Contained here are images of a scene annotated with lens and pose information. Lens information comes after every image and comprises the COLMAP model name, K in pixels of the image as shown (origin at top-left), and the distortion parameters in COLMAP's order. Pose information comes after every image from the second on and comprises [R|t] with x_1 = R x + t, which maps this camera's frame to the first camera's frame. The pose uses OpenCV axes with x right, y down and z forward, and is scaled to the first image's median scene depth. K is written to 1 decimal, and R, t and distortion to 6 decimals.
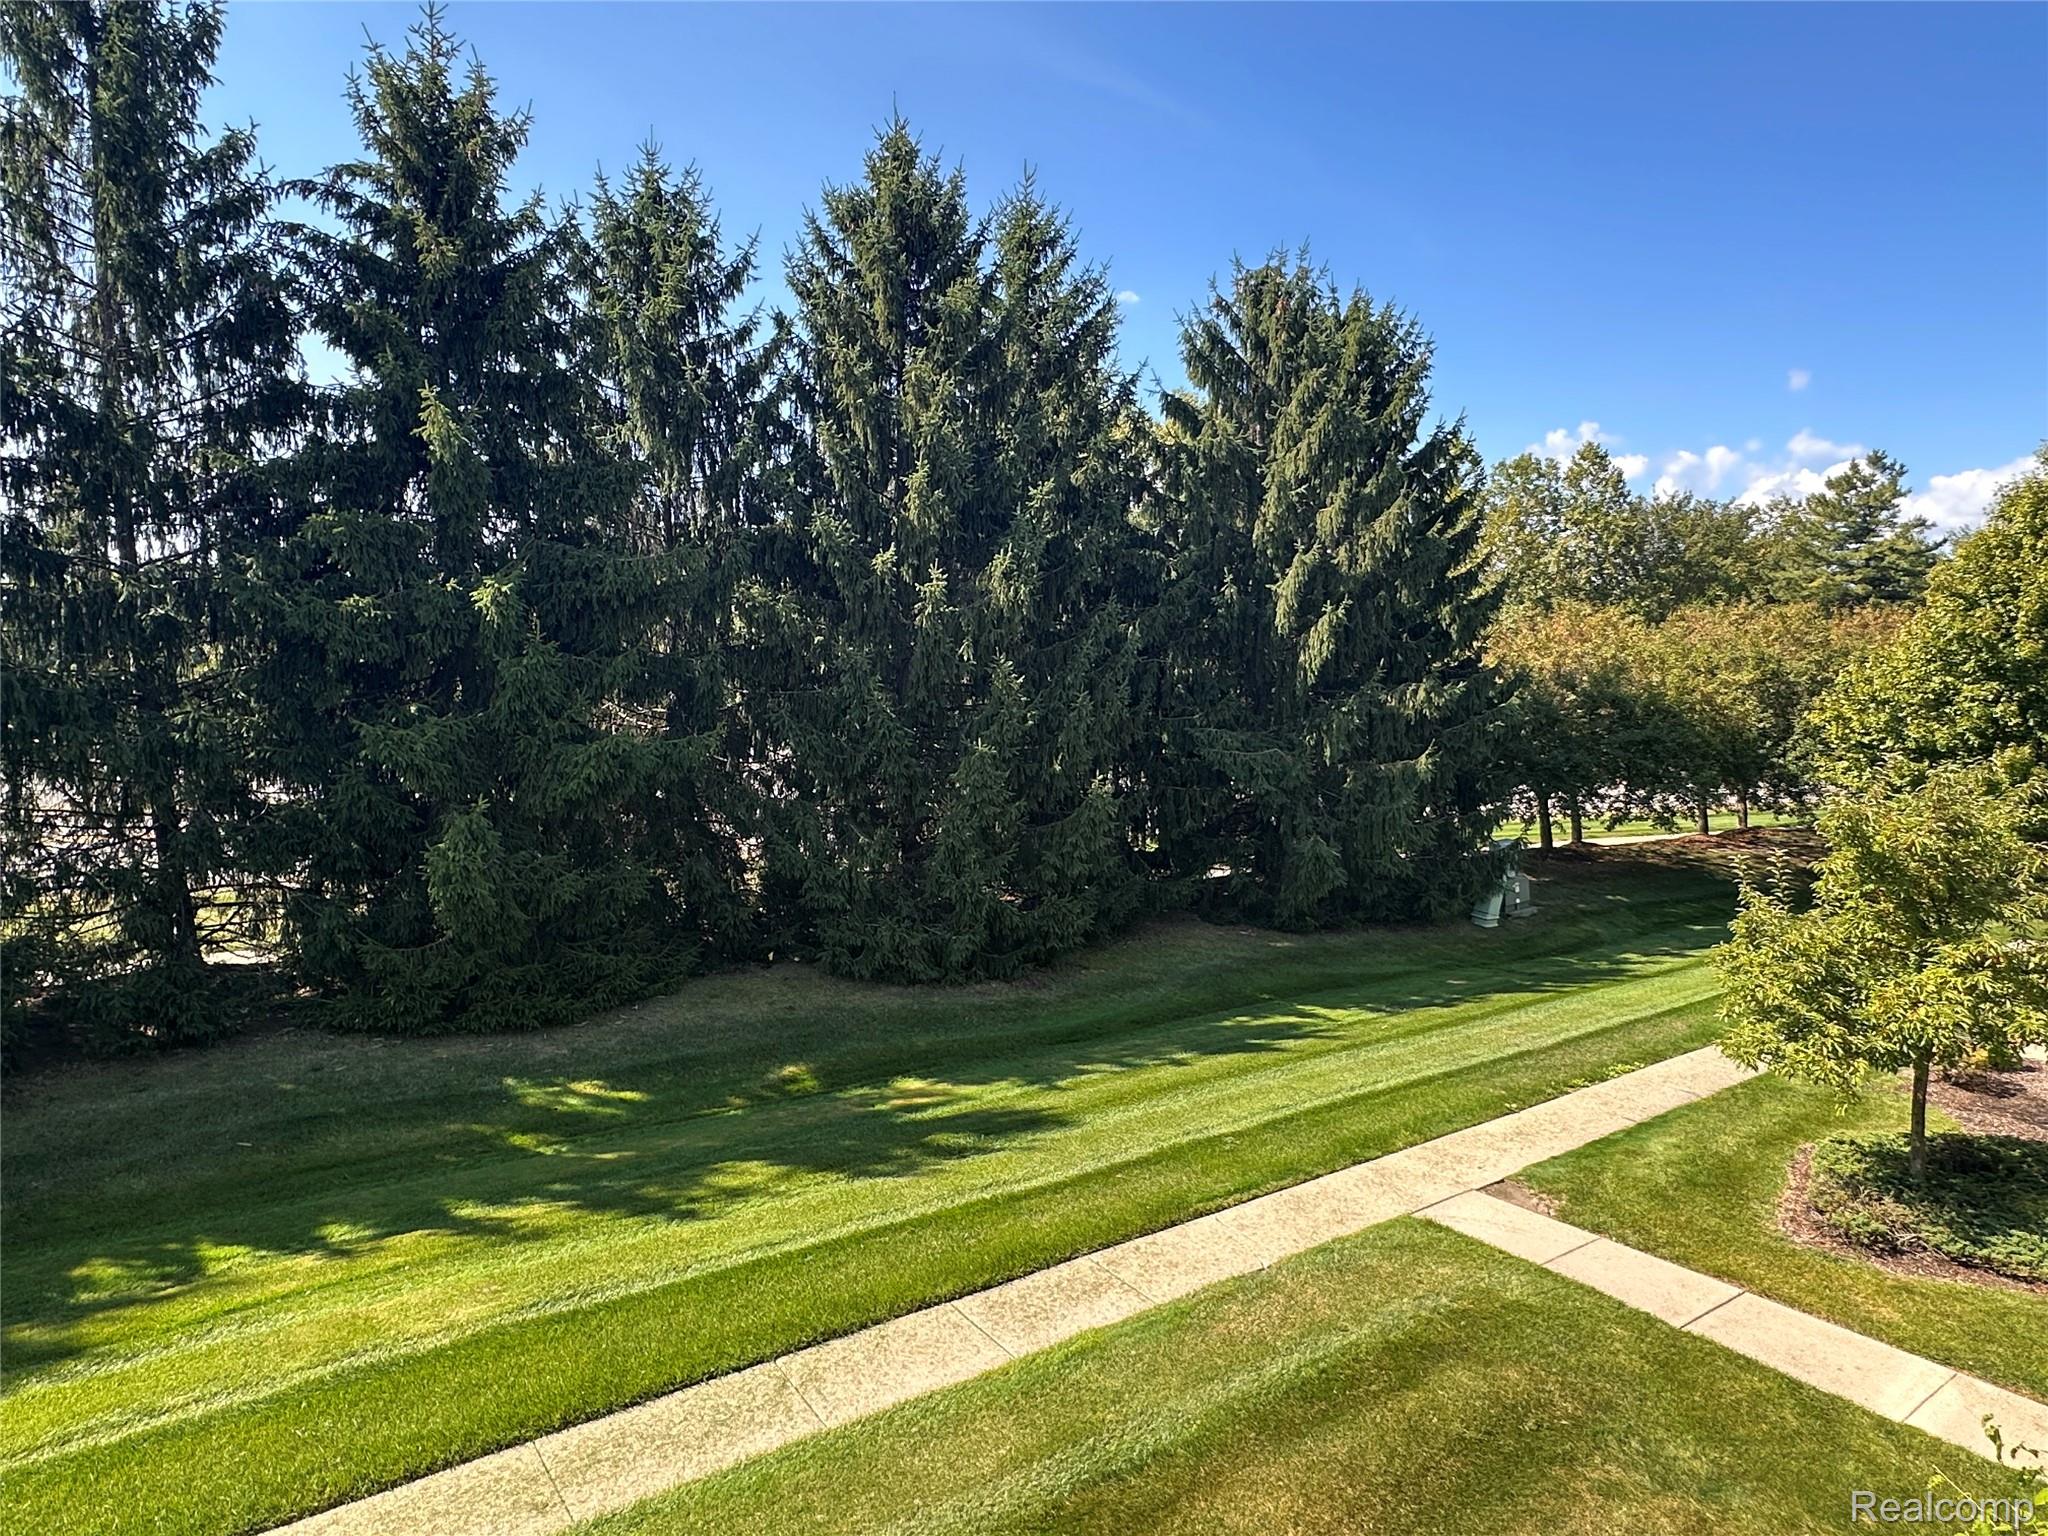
lens RADIAL K [[1239.7, 0, 1018.8], [0, 1239.7, 764.1], [0, 0, 1]] dist [-0.006488, 0.004423]
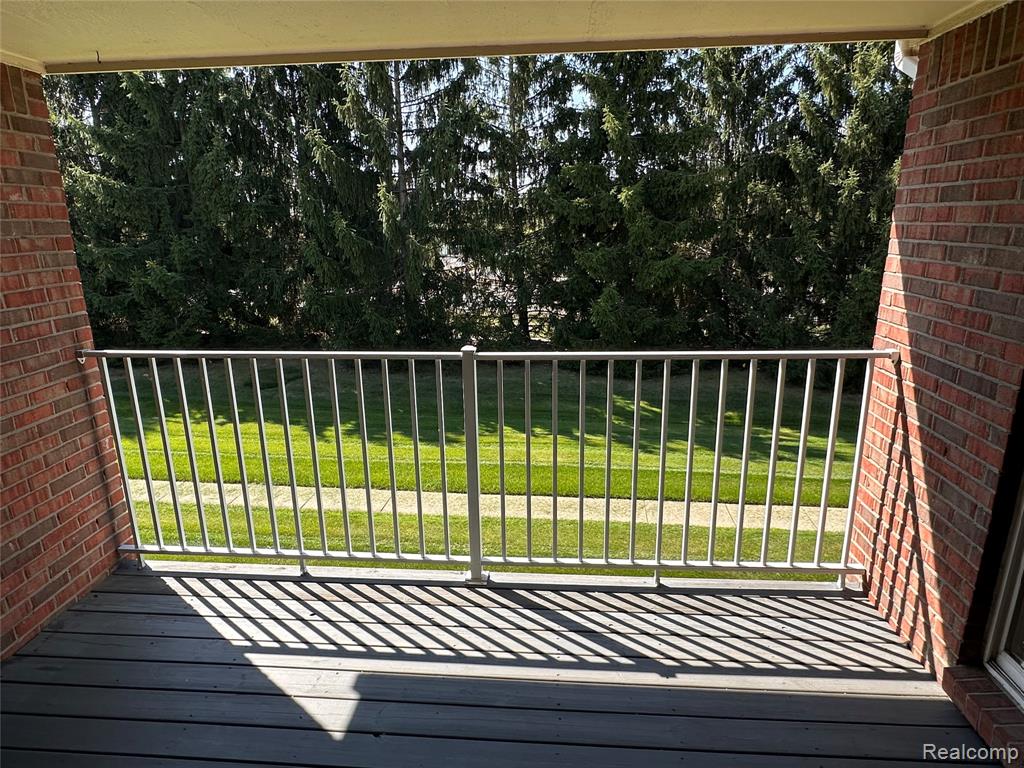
lens RADIAL K [[619.8, 0, 515.1], [0, 619.8, 384.4], [0, 0, 1]] dist [-0.006488, 0.004423]
pose [[0.761733, 0.152748, -0.629627, 0.194194], [-0.041388, 0.981298, 0.187991, 0.003759], [0.646568, -0.117140, 0.753809, -0.067931]]
